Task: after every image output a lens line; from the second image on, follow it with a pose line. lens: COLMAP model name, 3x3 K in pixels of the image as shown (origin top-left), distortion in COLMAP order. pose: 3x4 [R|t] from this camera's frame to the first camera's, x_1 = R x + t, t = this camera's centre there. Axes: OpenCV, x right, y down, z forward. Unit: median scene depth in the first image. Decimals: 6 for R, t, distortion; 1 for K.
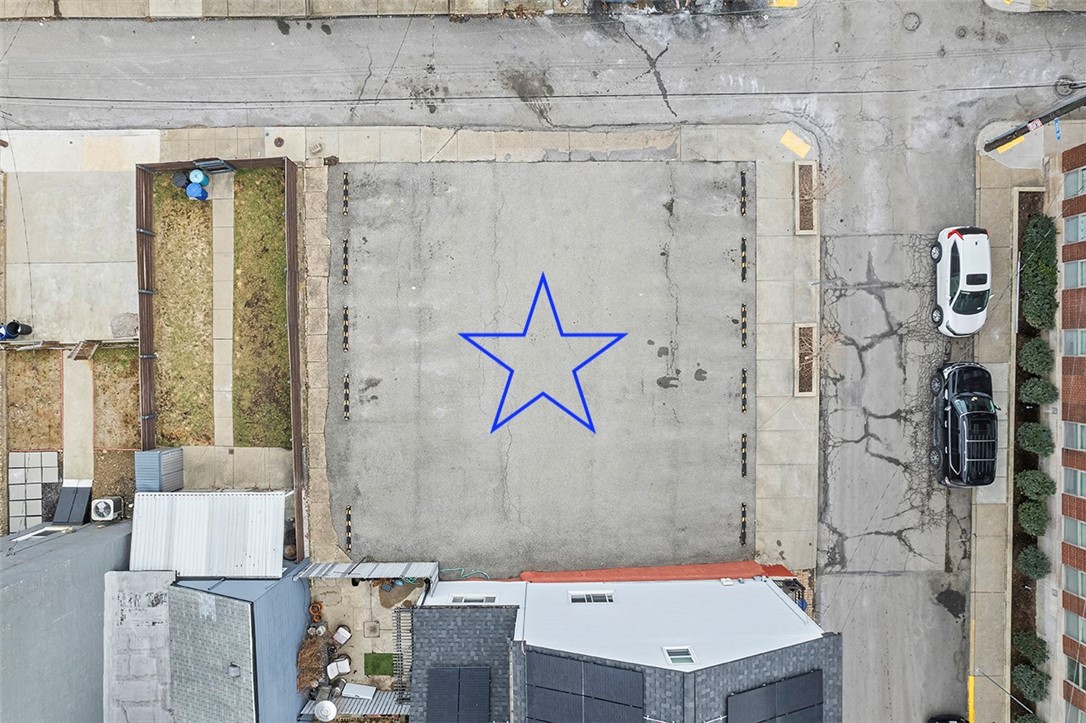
lens RADIAL K [[694.5, 0, 539.8], [0, 694.5, 364.2], [0, 0, 1]] dist [-0.071536, 0.061994]
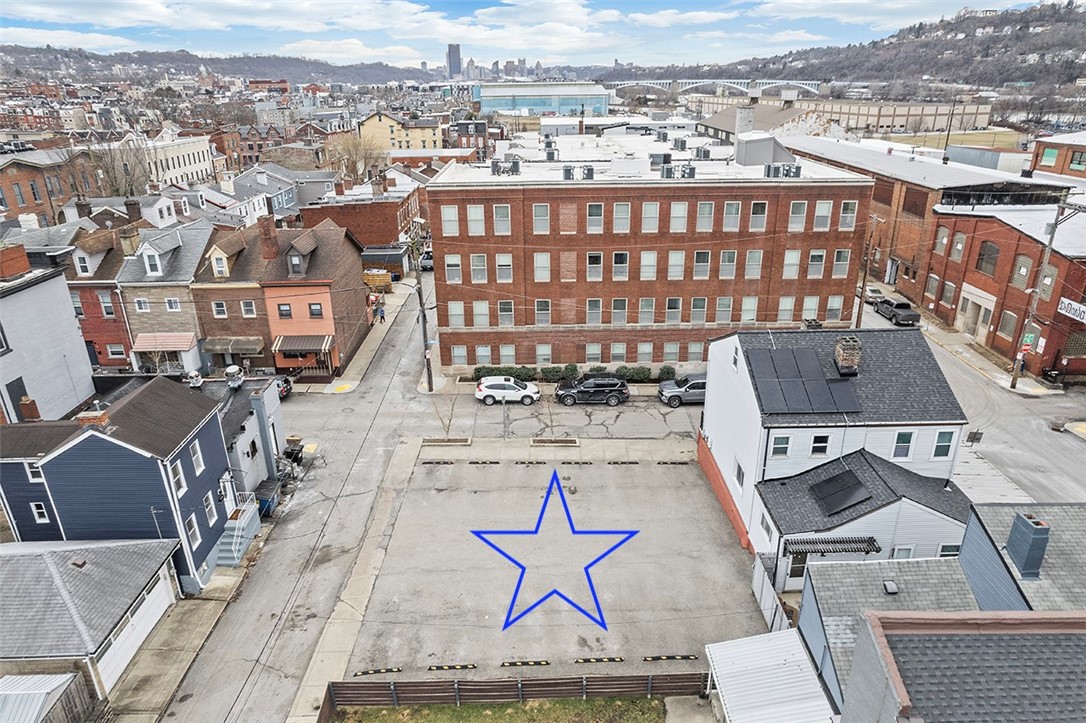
lens RADIAL K [[694.5, 0, 543.9], [0, 694.5, 366.8], [0, 0, 1]] dist [-0.071536, 0.061994]
pose [[0.004113, -0.385873, 0.922543, -0.960562], [0.999524, -0.026618, -0.015590, -0.001522], [0.030572, 0.922168, 0.385580, 0.278522]]
